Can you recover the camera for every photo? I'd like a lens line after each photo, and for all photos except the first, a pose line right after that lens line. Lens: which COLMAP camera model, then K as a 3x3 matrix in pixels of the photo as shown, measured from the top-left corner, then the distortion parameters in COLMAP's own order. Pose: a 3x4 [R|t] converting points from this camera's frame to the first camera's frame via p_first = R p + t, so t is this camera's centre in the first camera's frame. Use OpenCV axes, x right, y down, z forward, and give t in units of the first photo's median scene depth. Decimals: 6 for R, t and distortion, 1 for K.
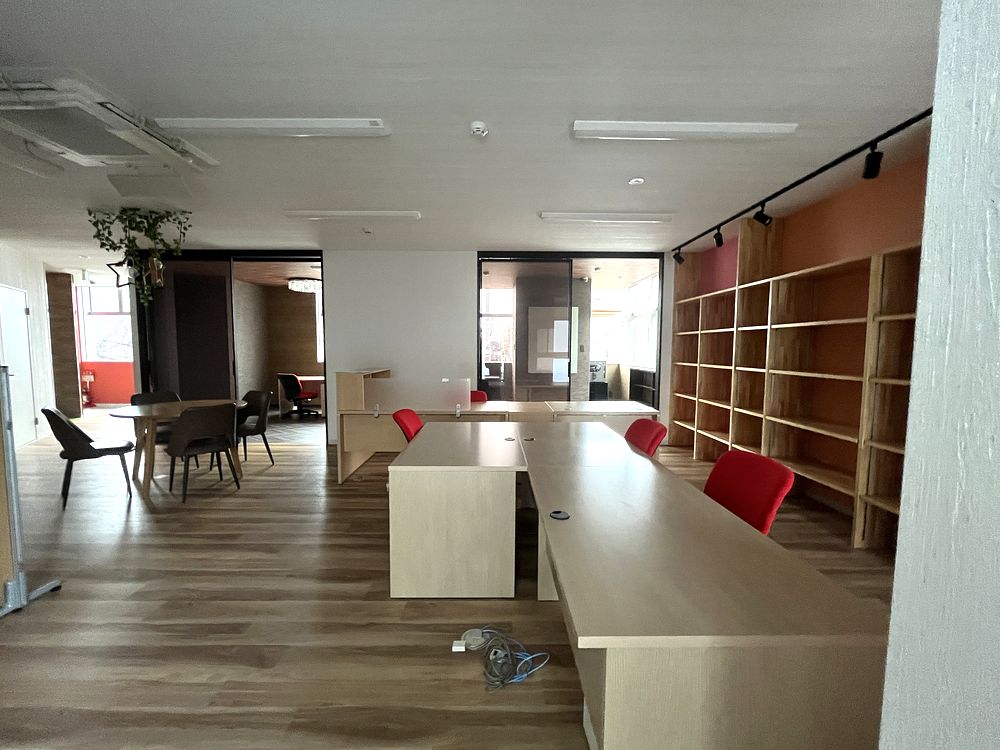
lens RADIAL K [[401.6, 0, 495.8], [0, 401.6, 376.5], [0, 0, 1]] dist [-0.001345, 0.000720]
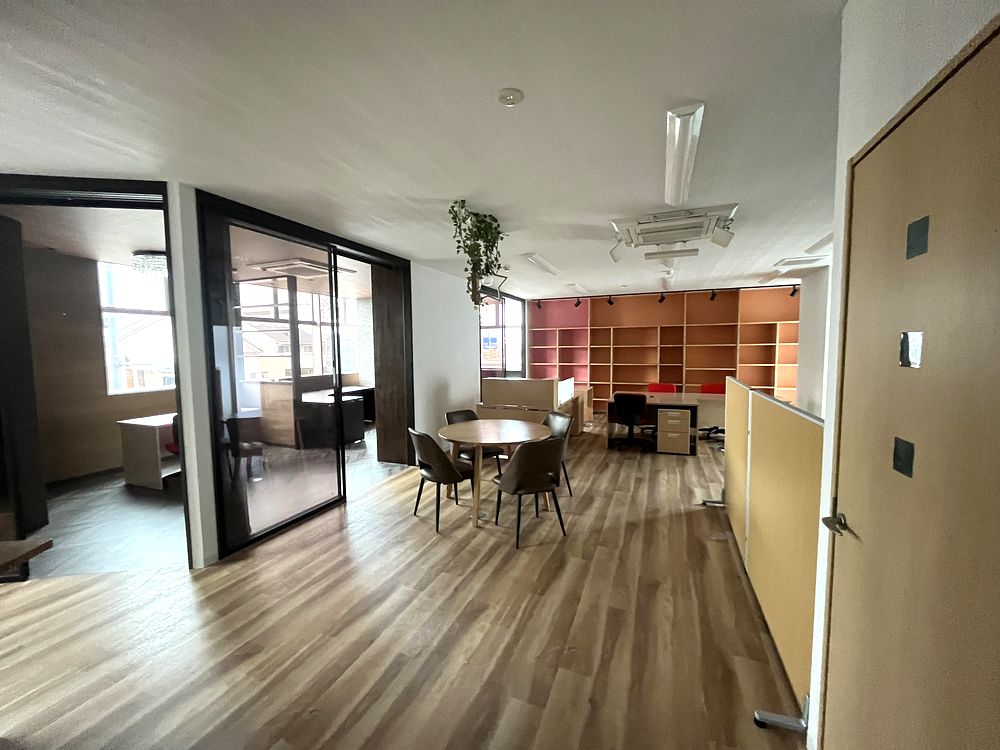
lens RADIAL K [[401.6, 0, 497.9], [0, 401.6, 378.5], [0, 0, 1]] dist [-0.001345, 0.000720]
pose [[0.382778, -0.077095, 0.920618, -2.189958], [0.073816, 0.995878, 0.052706, -0.113273], [-0.920887, 0.047782, 0.386891, 0.648356]]
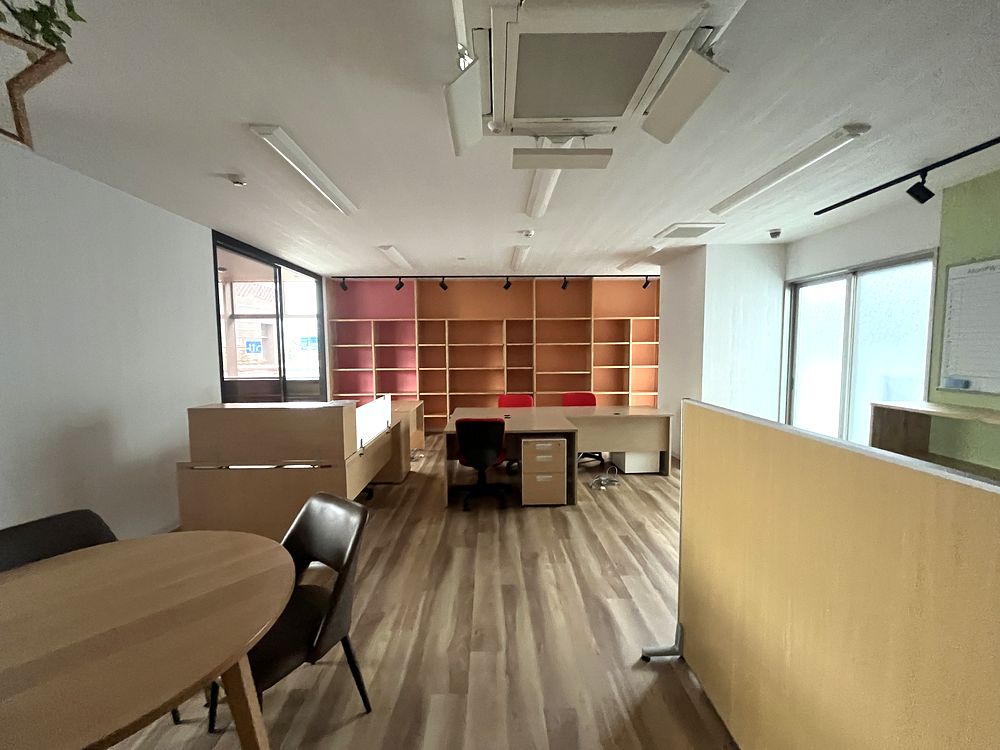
lens RADIAL K [[401.6, 0, 500.1], [0, 401.6, 377.3], [0, 0, 1]] dist [-0.001345, 0.000720]
pose [[-0.020524, -0.075808, 0.996911, -1.176517], [0.075662, 0.994144, 0.077155, -0.100772], [-0.996922, 0.077012, -0.014668, 0.788573]]
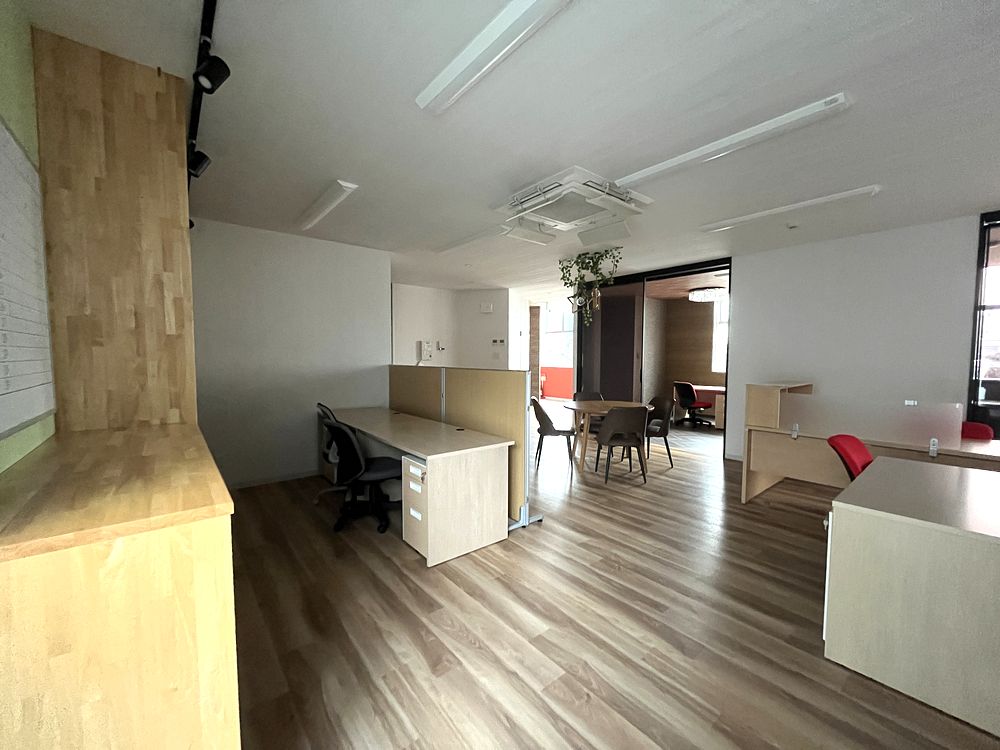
lens RADIAL K [[401.6, 0, 496.8], [0, 401.6, 376.3], [0, 0, 1]] dist [-0.001345, 0.000720]
pose [[0.631924, 0.037724, -0.774111, -0.040688], [-0.053896, 0.998536, 0.004664, -0.001843], [0.773154, 0.038775, 0.633032, -0.051867]]
